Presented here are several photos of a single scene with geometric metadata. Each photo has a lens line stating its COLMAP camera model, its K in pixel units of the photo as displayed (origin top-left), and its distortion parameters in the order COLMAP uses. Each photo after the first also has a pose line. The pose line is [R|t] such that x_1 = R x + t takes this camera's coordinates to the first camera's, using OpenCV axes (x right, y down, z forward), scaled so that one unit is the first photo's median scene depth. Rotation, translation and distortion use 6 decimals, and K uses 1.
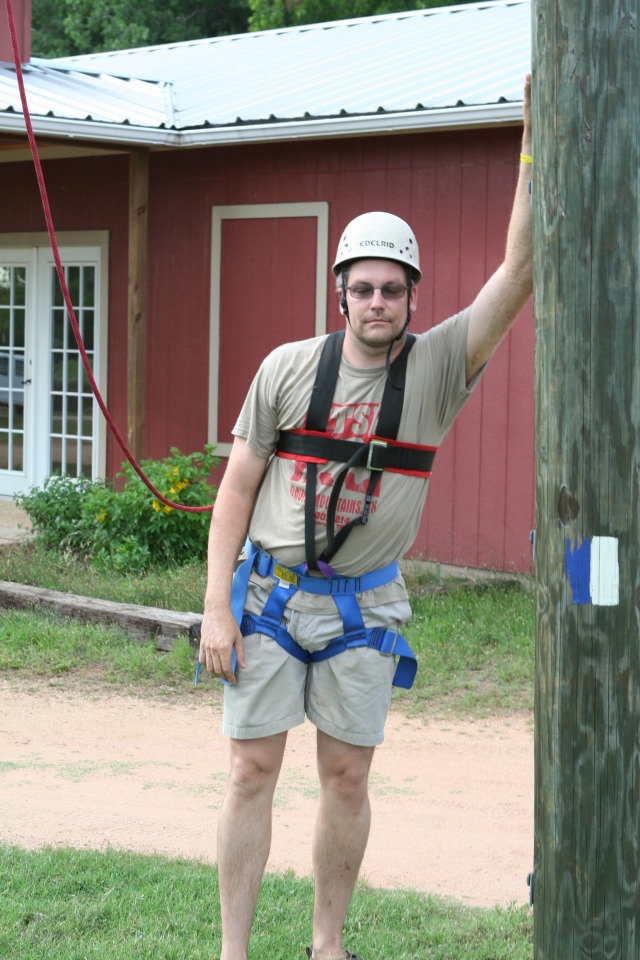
lens RADIAL K [[1964.8, 0, 320.3], [0, 1964.8, 479.3], [0, 0, 1]] dist [-0.095373, 0.000000]
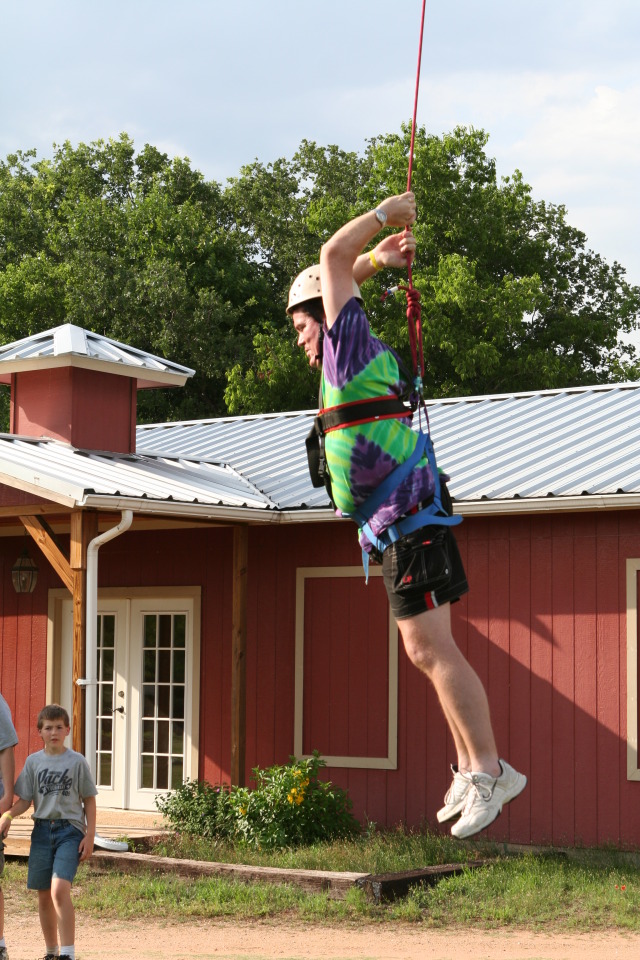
lens RADIAL K [[2154.7, 0, 319.9], [0, 2154.7, 480.1], [0, 0, 1]] dist [0.036630, 0.000000]
pose [[0.995737, -0.003755, 0.092159, -0.169292], [0.018613, 0.986795, -0.160901, 0.030429], [-0.090338, 0.161930, 0.982659, -0.389223]]
